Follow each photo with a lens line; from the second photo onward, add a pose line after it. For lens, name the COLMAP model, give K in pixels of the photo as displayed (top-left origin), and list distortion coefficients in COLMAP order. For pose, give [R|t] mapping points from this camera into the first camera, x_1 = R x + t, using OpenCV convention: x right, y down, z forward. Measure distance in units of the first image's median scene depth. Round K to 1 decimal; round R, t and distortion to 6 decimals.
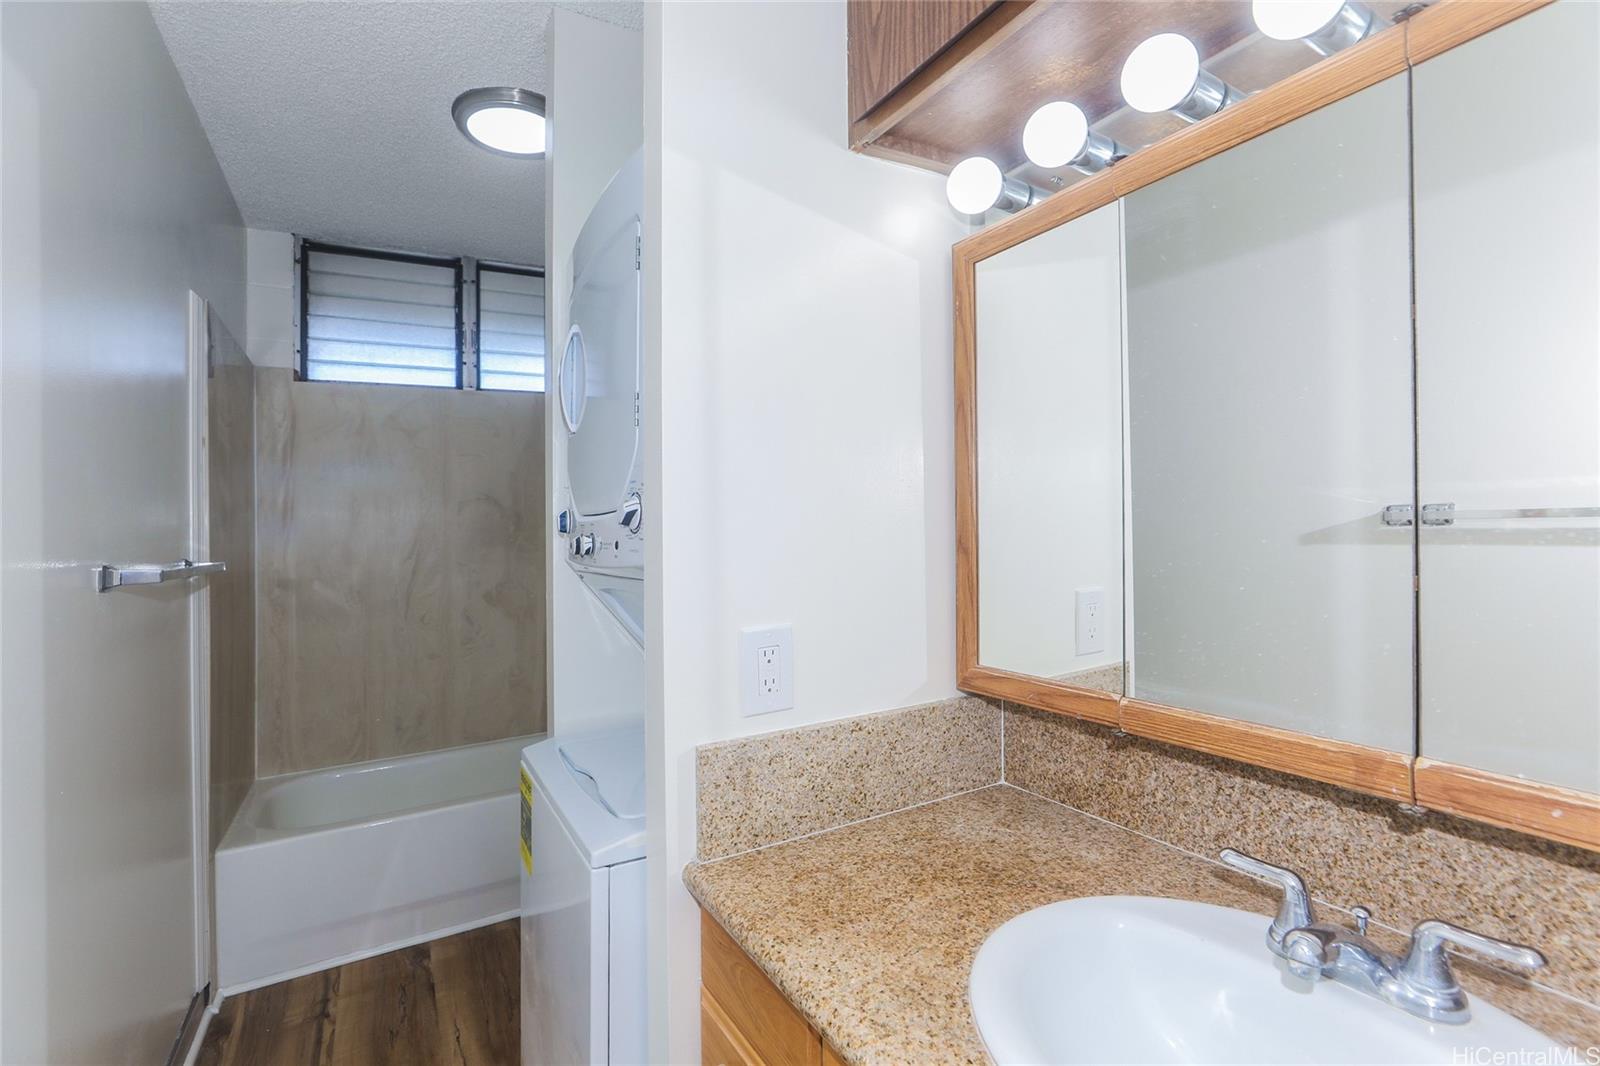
lens RADIAL K [[732.5, 0, 804.2], [0, 732.5, 540.2], [0, 0, 1]] dist [-0.028059, 0.014712]
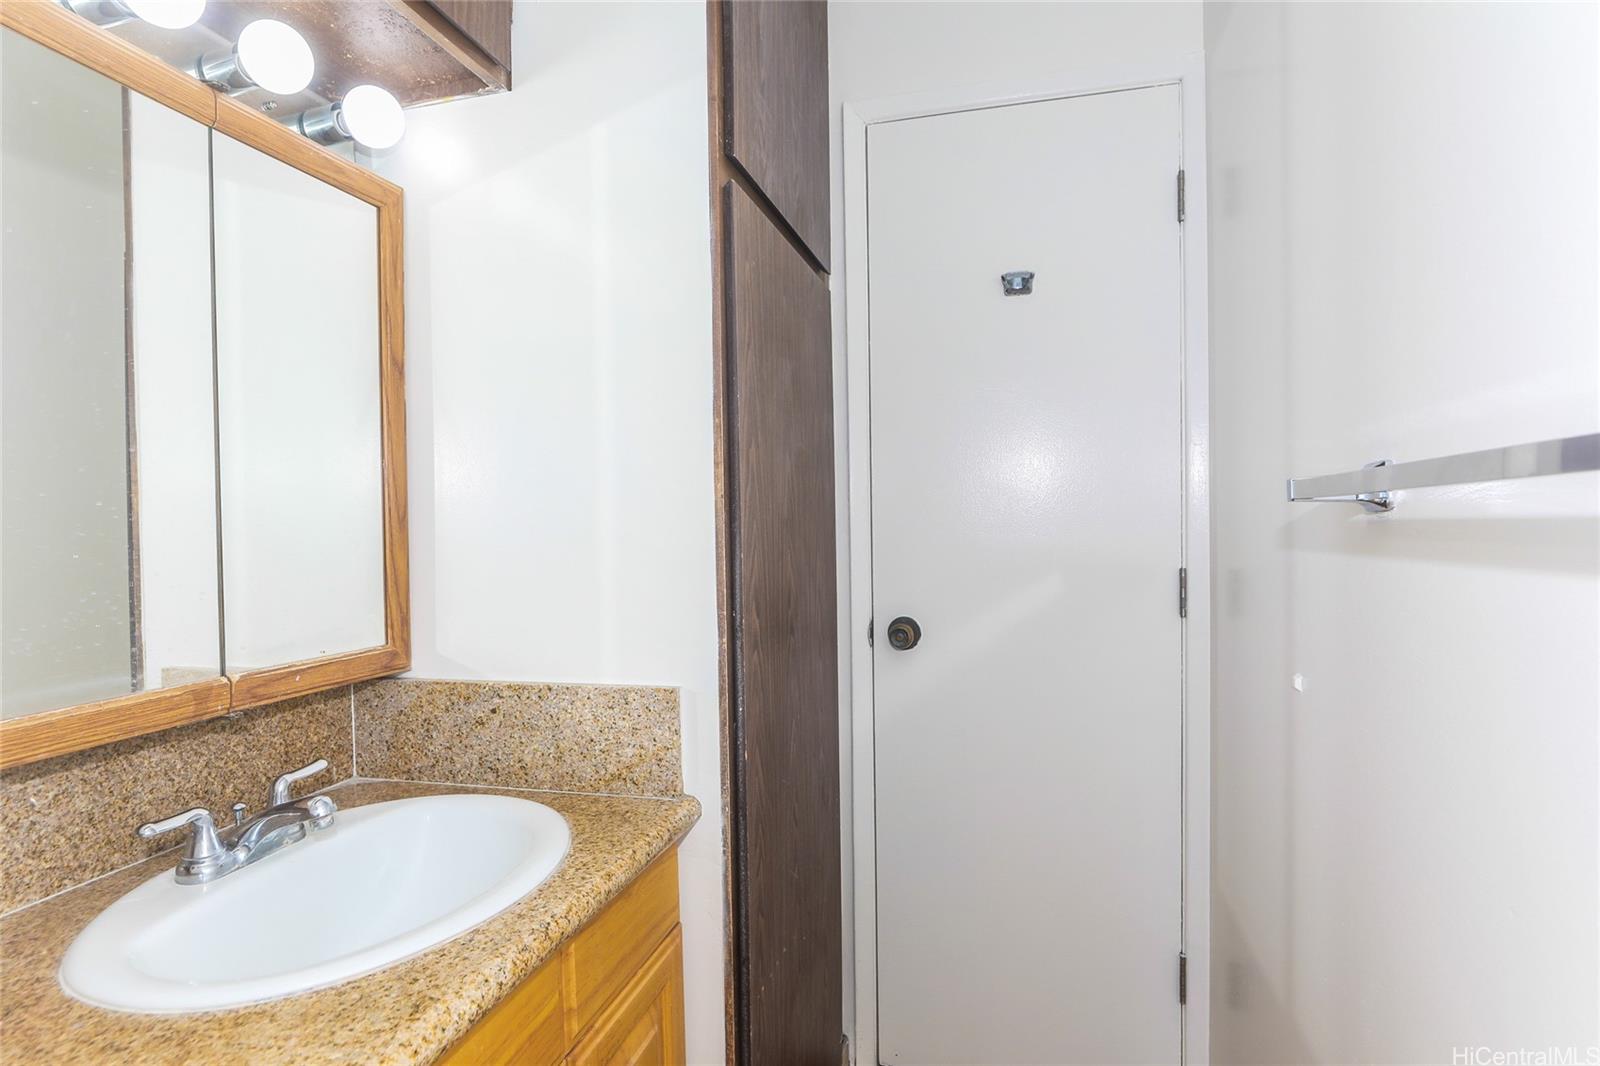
lens RADIAL K [[912.8, 0, 800.0], [0, 912.8, 533.0], [0, 0, 1]] dist [0.001021, 0.000324]
pose [[-0.711280, 0.048500, 0.701234, -0.967608], [0.063212, 0.997988, -0.004907, 0.108953], [-0.700061, 0.040836, -0.712915, 1.332878]]
